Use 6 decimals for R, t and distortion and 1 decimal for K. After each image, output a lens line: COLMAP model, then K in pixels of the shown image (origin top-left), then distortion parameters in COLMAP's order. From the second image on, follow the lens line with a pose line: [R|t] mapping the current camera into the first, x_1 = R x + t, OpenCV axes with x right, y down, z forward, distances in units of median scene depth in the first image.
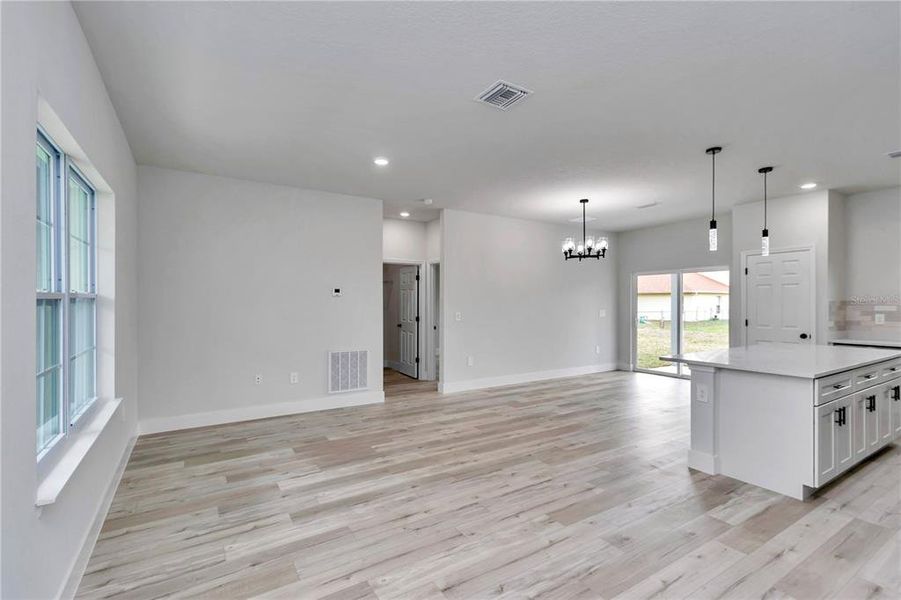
lens RADIAL K [[414.3, 0, 455.5], [0, 414.3, 298.9], [0, 0, 1]] dist [0.012294, -0.002992]
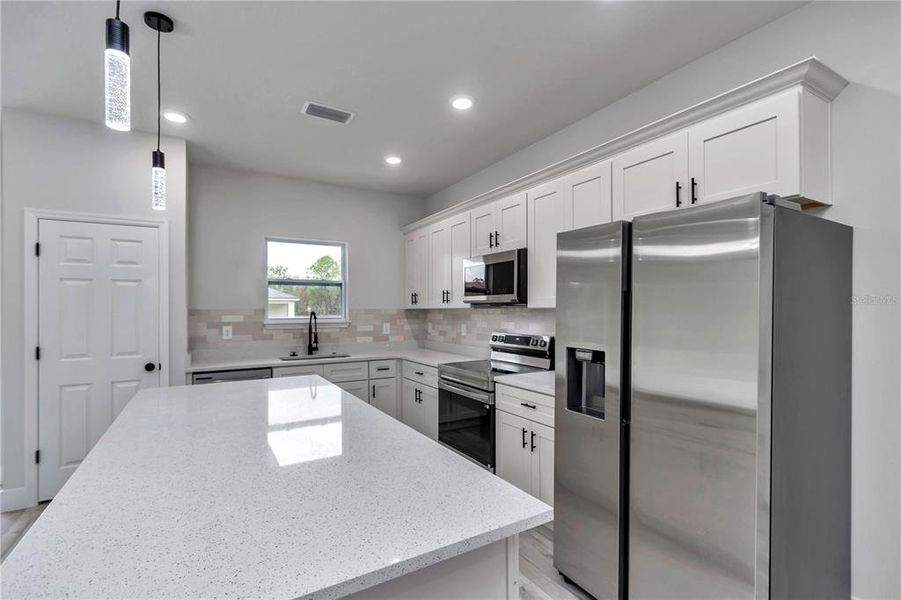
lens RADIAL K [[414.3, 0, 452.8], [0, 414.3, 304.5], [0, 0, 1]] dist [0.012294, -0.002992]
pose [[0.039612, 0.013647, 0.999122, 0.313510], [-0.006787, 0.999887, -0.013388, 0.004054], [-0.999192, -0.006250, 0.039700, 0.685162]]
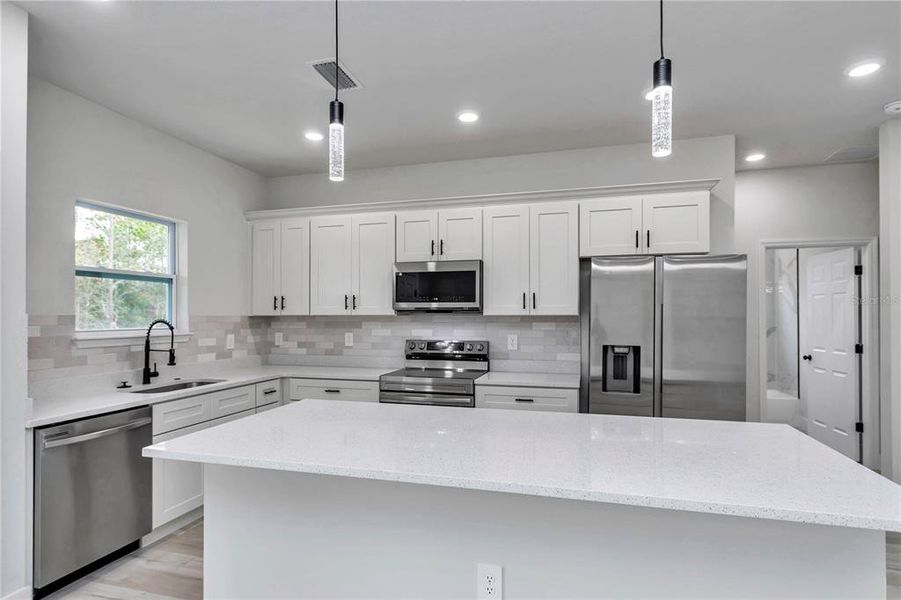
lens RADIAL K [[457.9, 0, 452.0], [0, 457.9, 305.8], [0, 0, 1]] dist [-0.002639, -0.000806]
pose [[-0.656056, 0.019222, 0.754468, 0.425730], [-0.005090, 0.999540, -0.029893, 0.008027], [-0.754695, -0.023452, -0.655656, 1.208600]]
